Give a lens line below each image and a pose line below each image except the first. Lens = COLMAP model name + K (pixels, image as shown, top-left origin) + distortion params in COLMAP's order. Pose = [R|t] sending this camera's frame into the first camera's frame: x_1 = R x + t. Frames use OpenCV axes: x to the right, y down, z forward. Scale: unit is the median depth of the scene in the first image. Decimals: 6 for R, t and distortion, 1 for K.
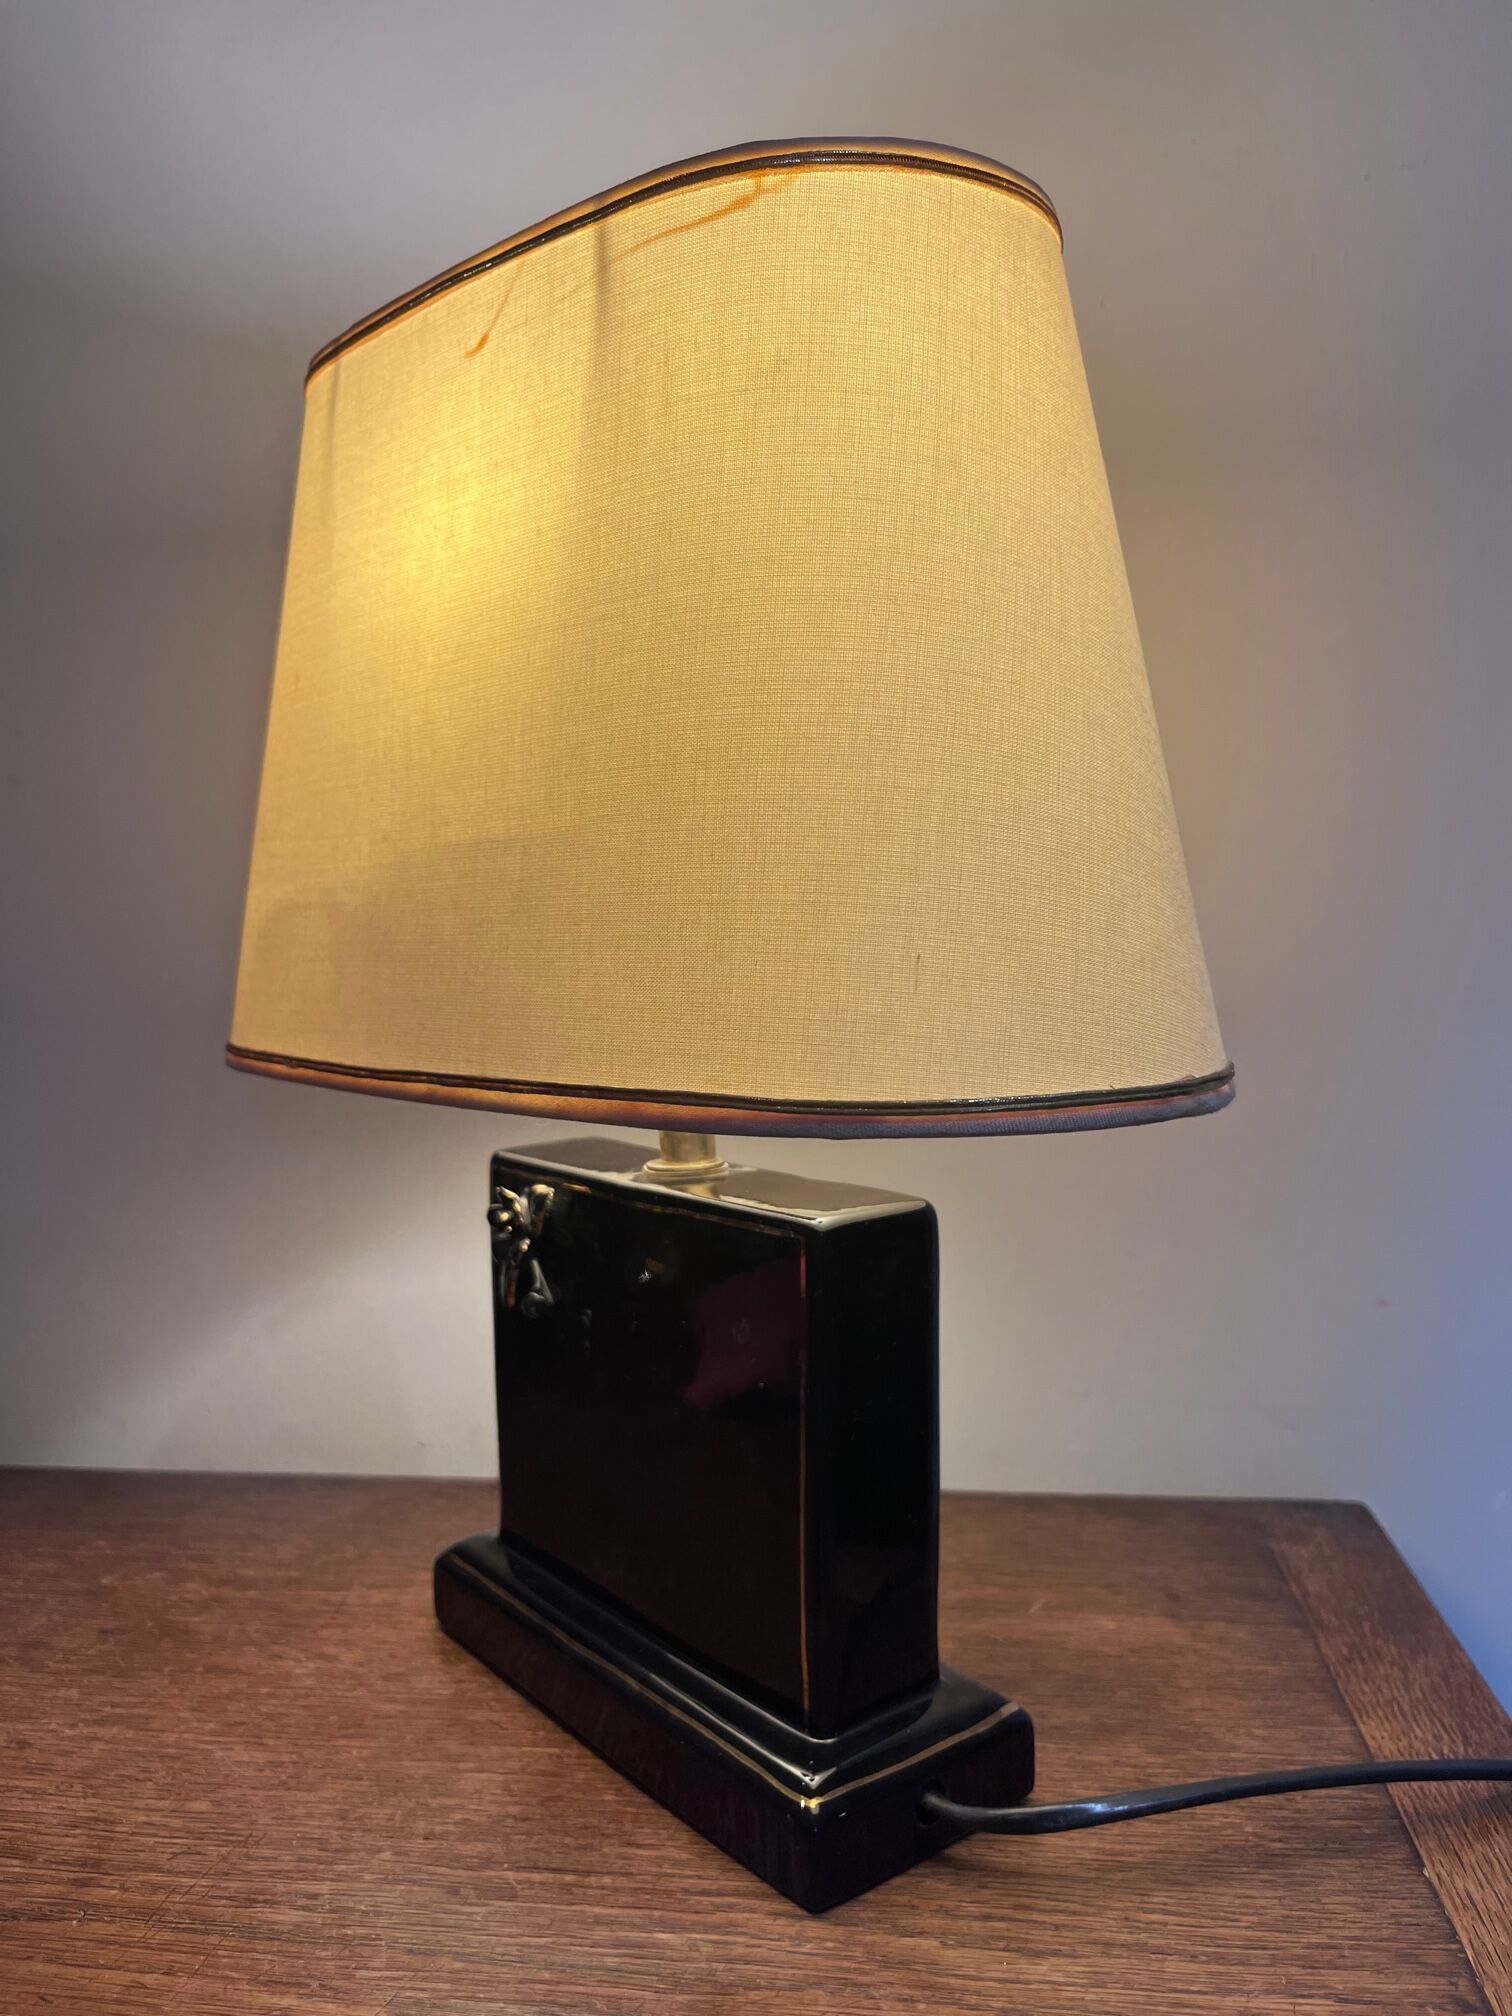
lens RADIAL K [[1530.1, 0, 756.0], [0, 1530.1, 1008.0], [0, 0, 1]] dist [0.087190, -0.148735]
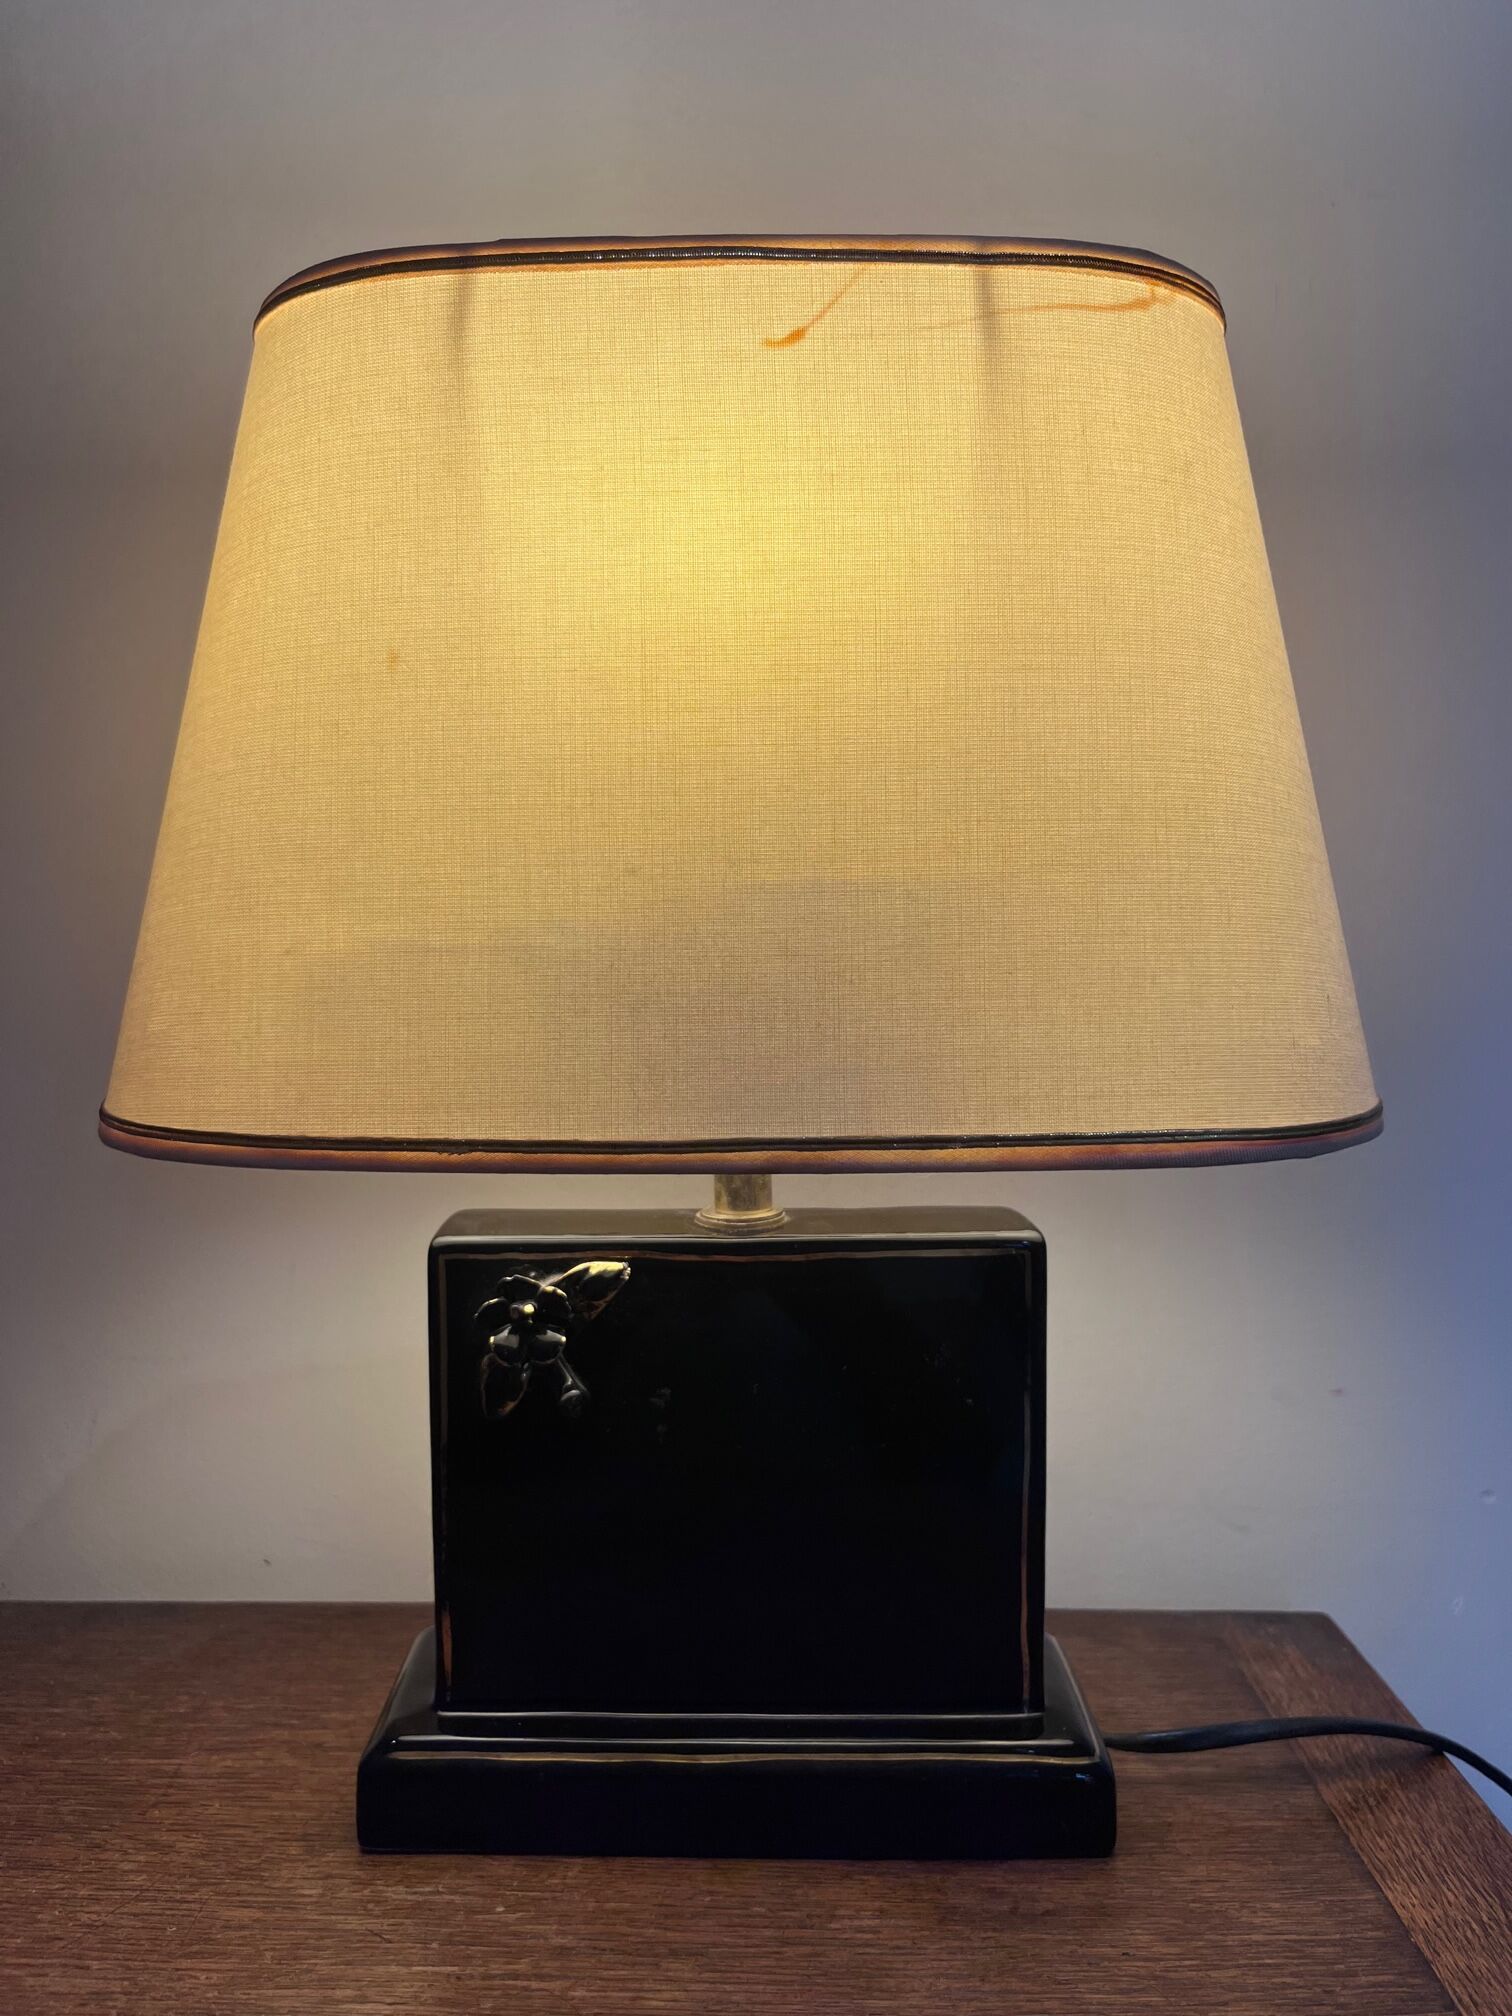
lens RADIAL K [[1530.1, 0, 756.0], [0, 1530.1, 1008.0], [0, 0, 1]] dist [0.087190, -0.148735]
pose [[0.710282, -0.034295, 0.703081, -0.918125], [0.037796, 0.999230, 0.010558, -0.047850], [-0.702902, 0.019074, 0.711031, 0.404908]]
